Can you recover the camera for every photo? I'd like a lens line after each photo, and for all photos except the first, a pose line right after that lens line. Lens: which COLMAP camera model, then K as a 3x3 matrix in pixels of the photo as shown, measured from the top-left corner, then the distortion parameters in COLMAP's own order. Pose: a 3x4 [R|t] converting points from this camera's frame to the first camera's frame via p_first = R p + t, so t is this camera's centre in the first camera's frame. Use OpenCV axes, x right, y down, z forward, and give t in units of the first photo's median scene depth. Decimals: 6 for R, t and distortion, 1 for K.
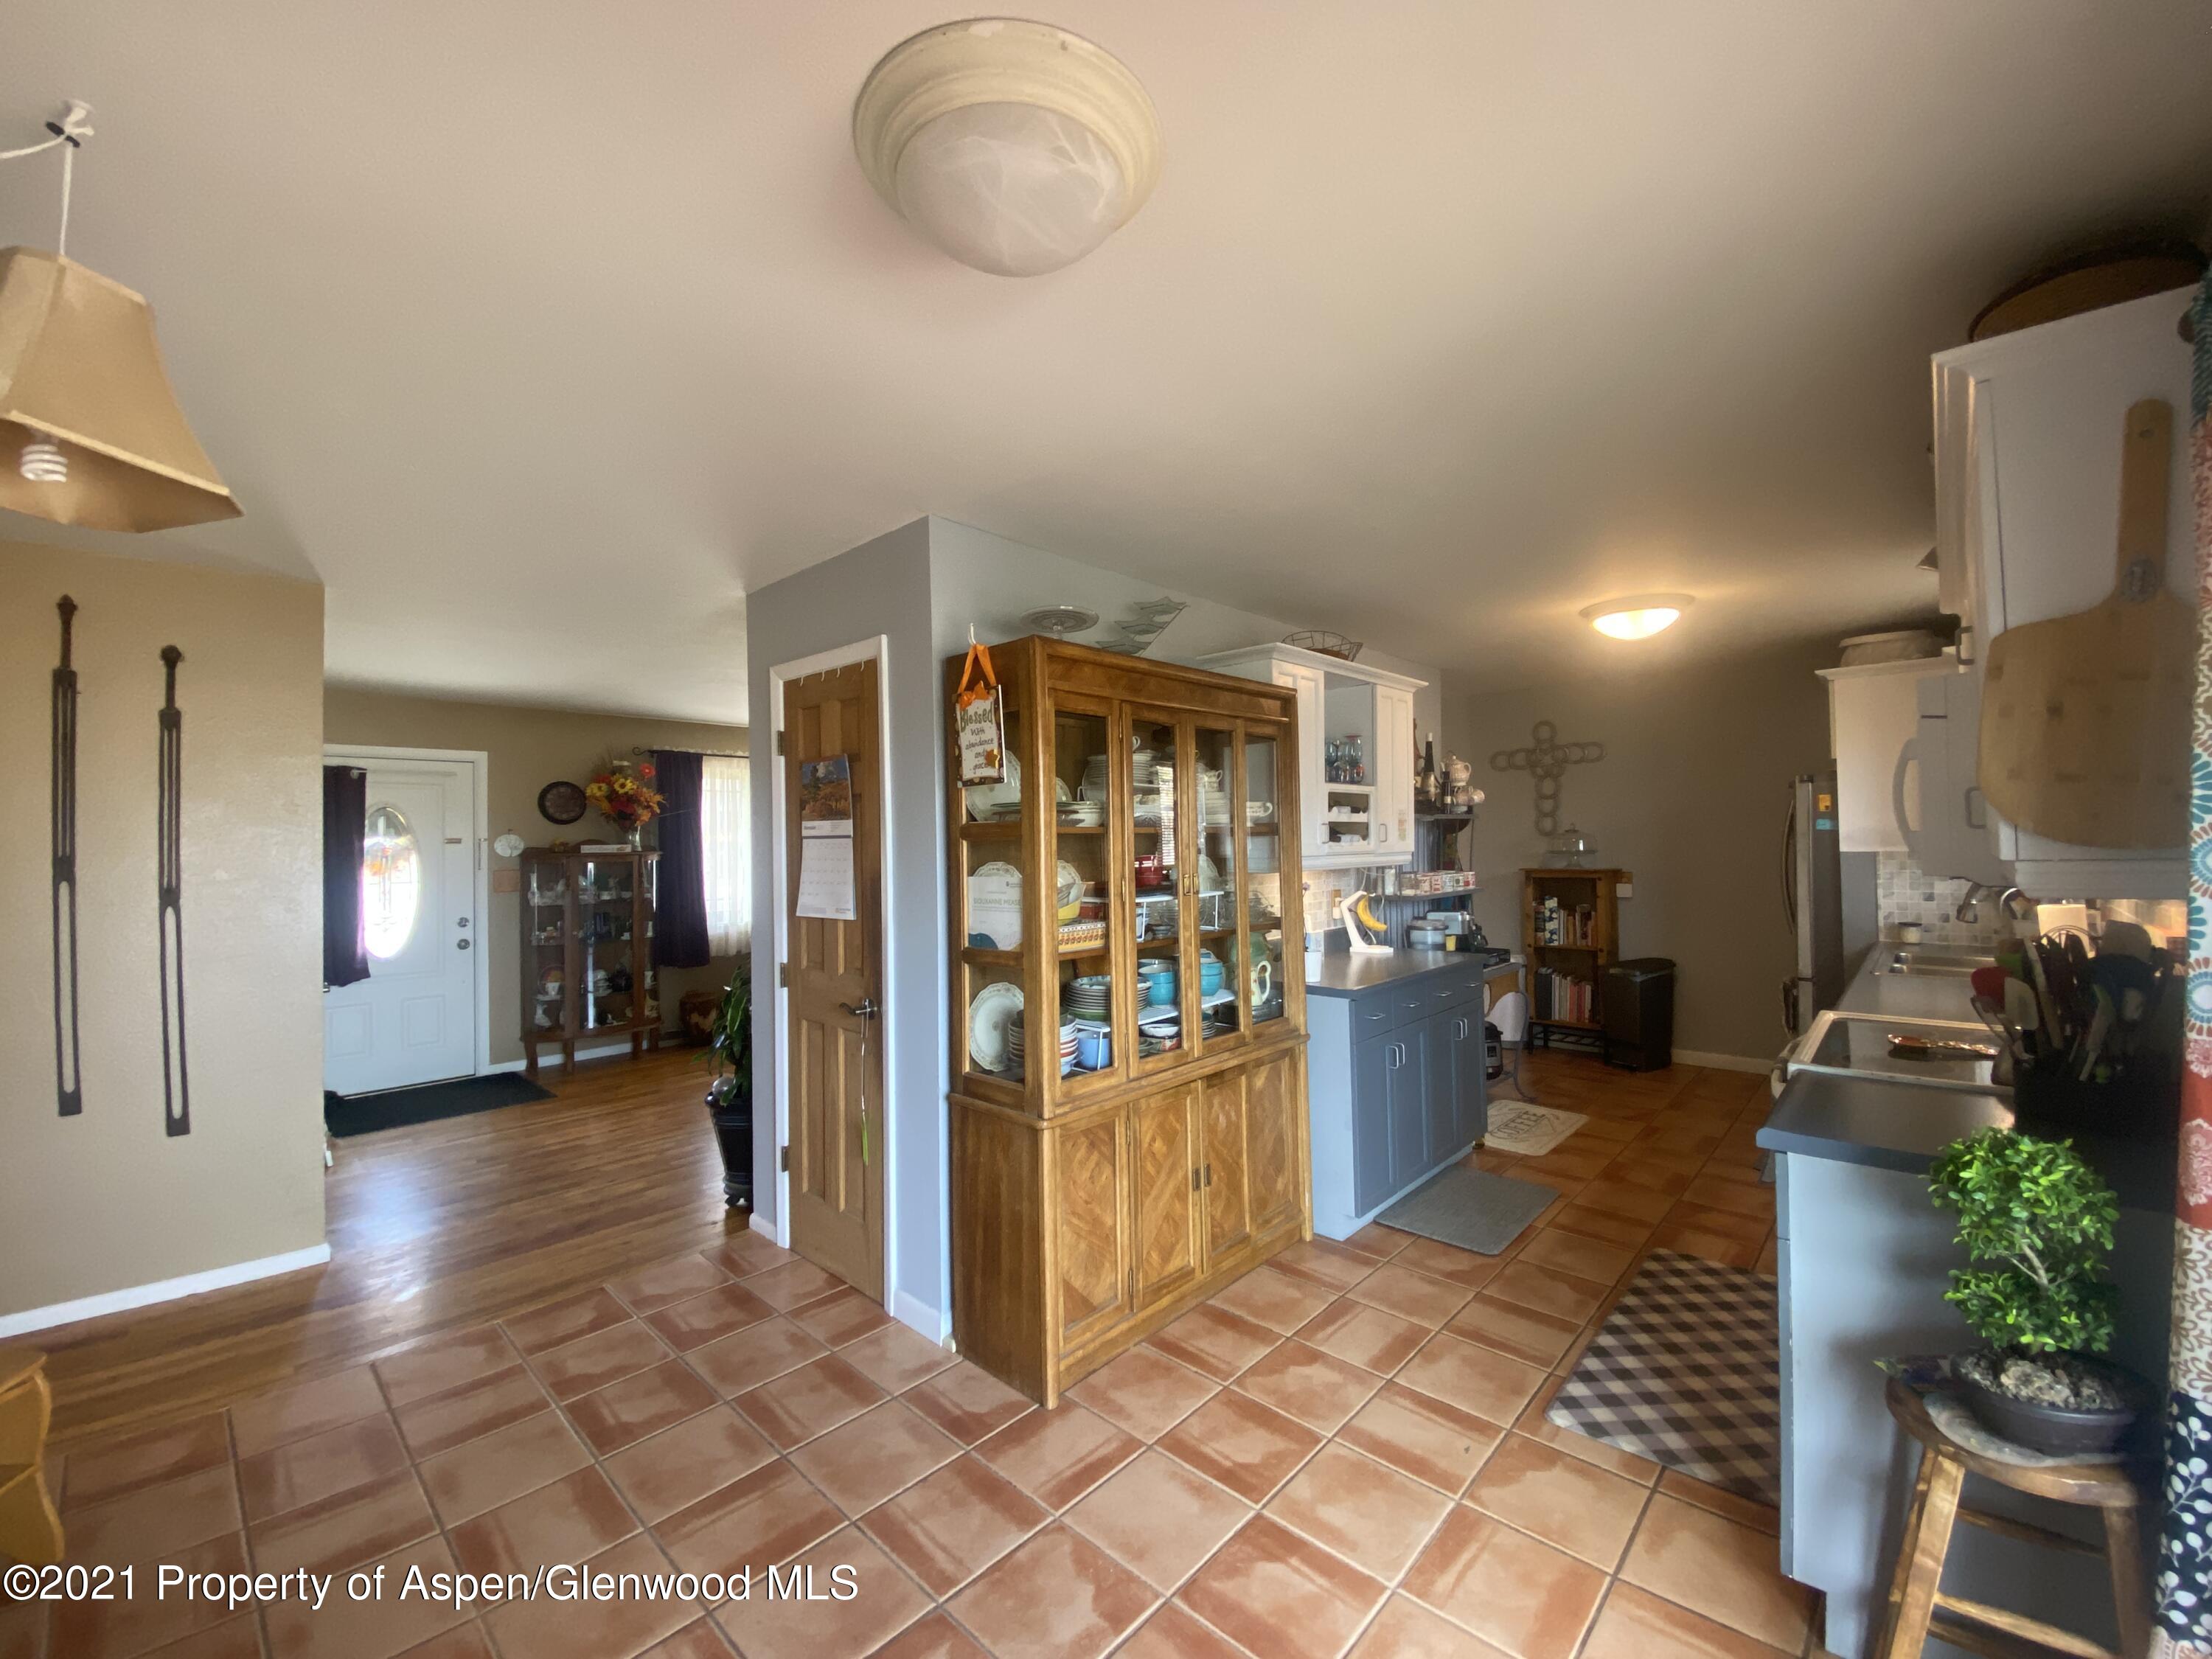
lens RADIAL K [[899.6, 0, 1106.0], [0, 899.6, 829.5], [0, 0, 1]] dist [0.011239, -0.014316]
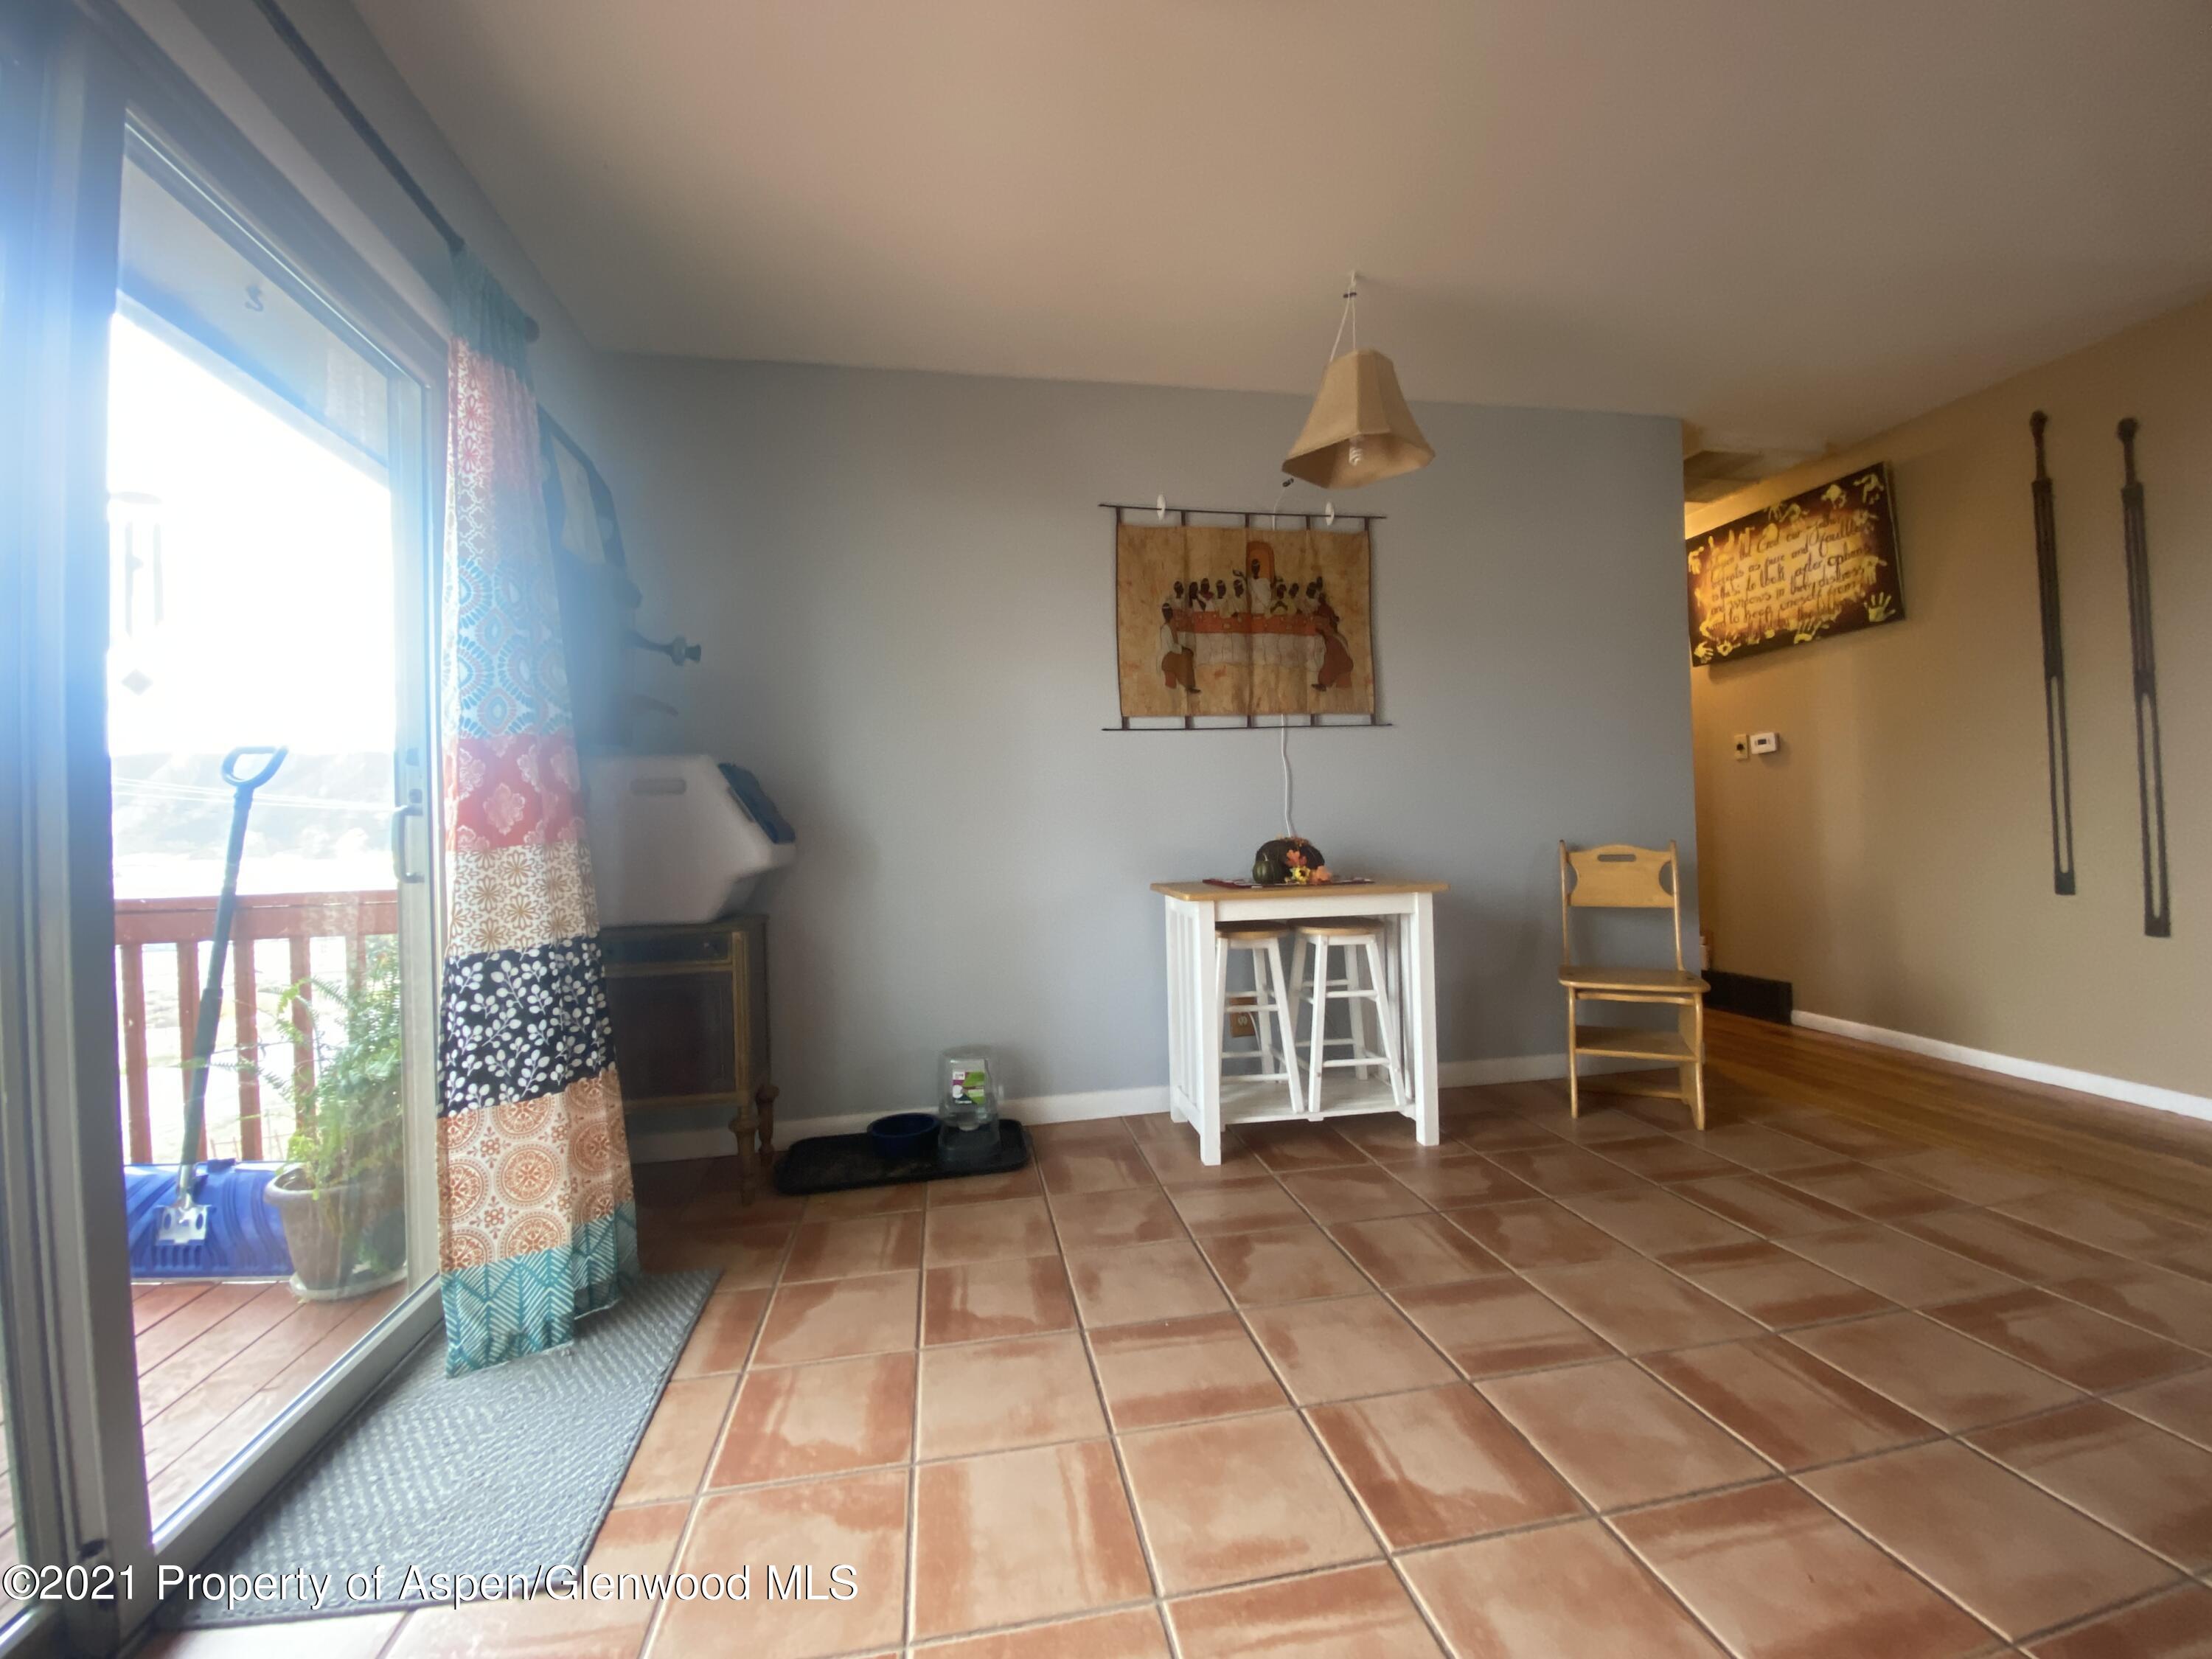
lens RADIAL K [[885.9, 0, 1106.0], [0, 885.9, 829.5], [0, 0, 1]] dist [0.052781, -0.033552]
pose [[-0.587451, 0.036396, -0.808441, 0.456453], [0.054857, 0.998481, 0.005089, 0.205808], [0.807398, -0.041359, -0.588556, 0.829539]]
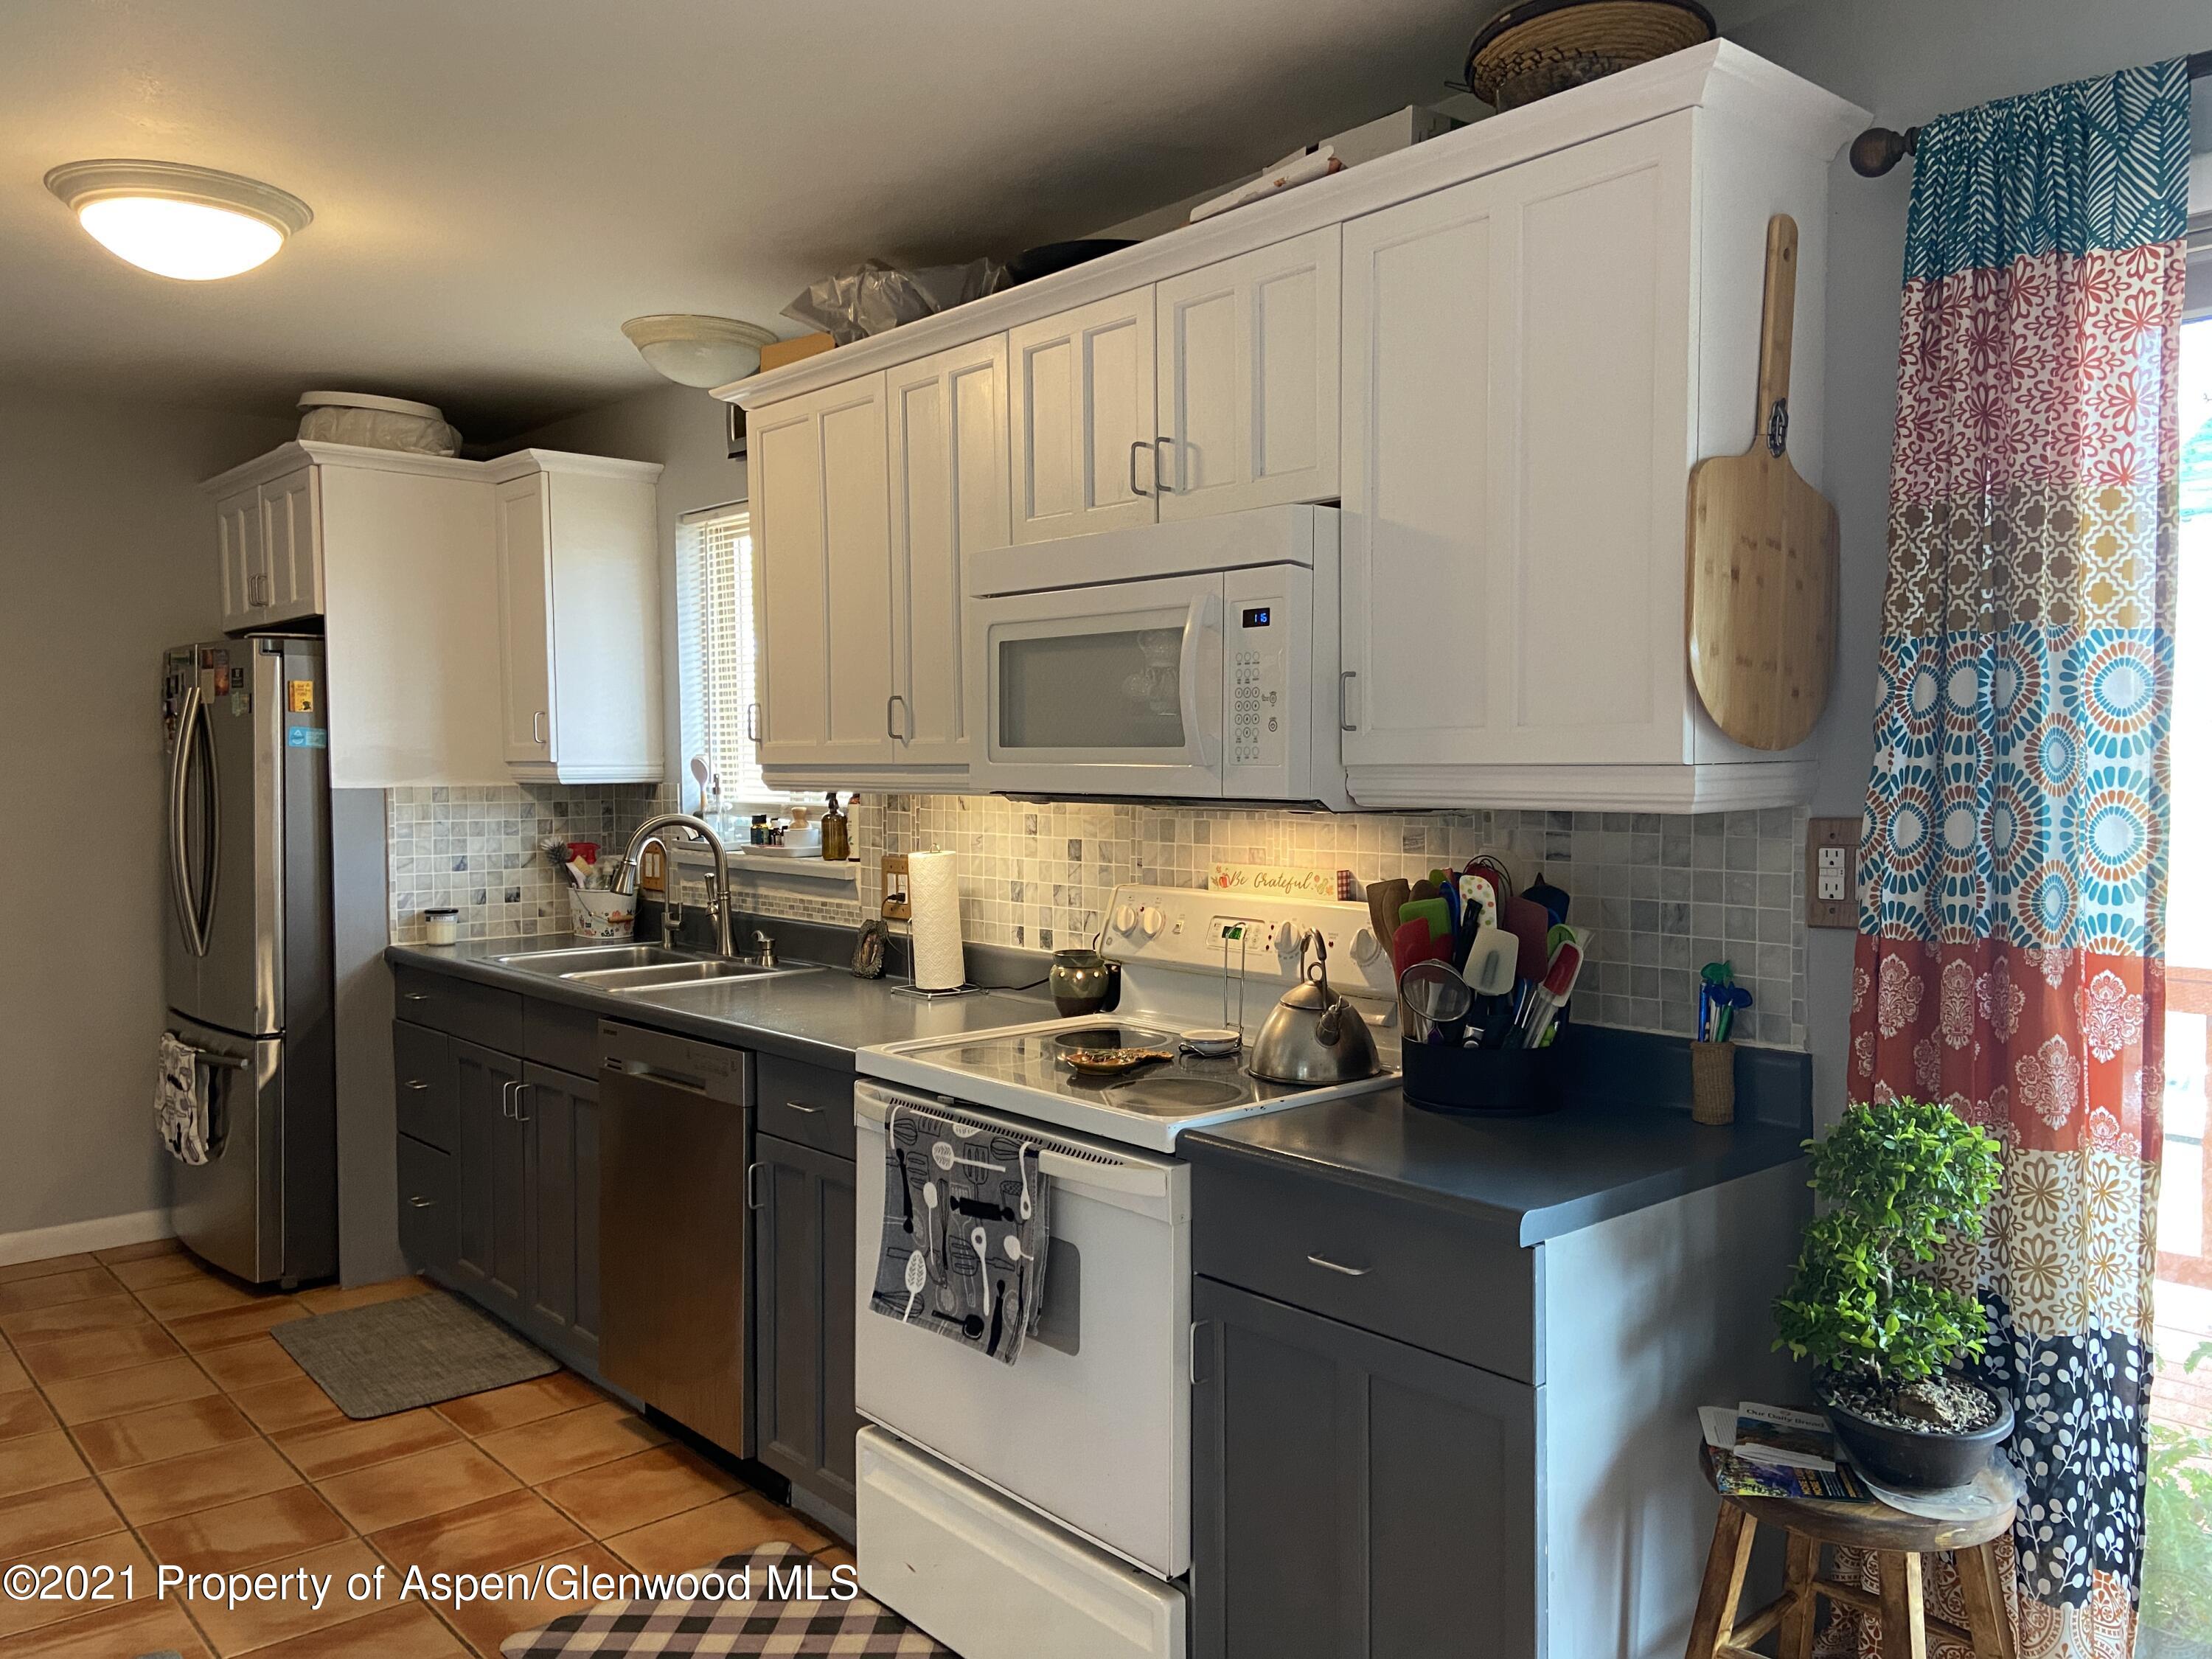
lens RADIAL K [[1687.0, 0, 1106.0], [0, 1687.0, 829.5], [0, 0, 1]] dist [0.085227, -0.083730]
pose [[0.097704, -0.023898, 0.994929, -0.278795], [-0.010265, 0.999634, 0.025019, 0.033671], [-0.995163, -0.012658, 0.097423, 0.780644]]
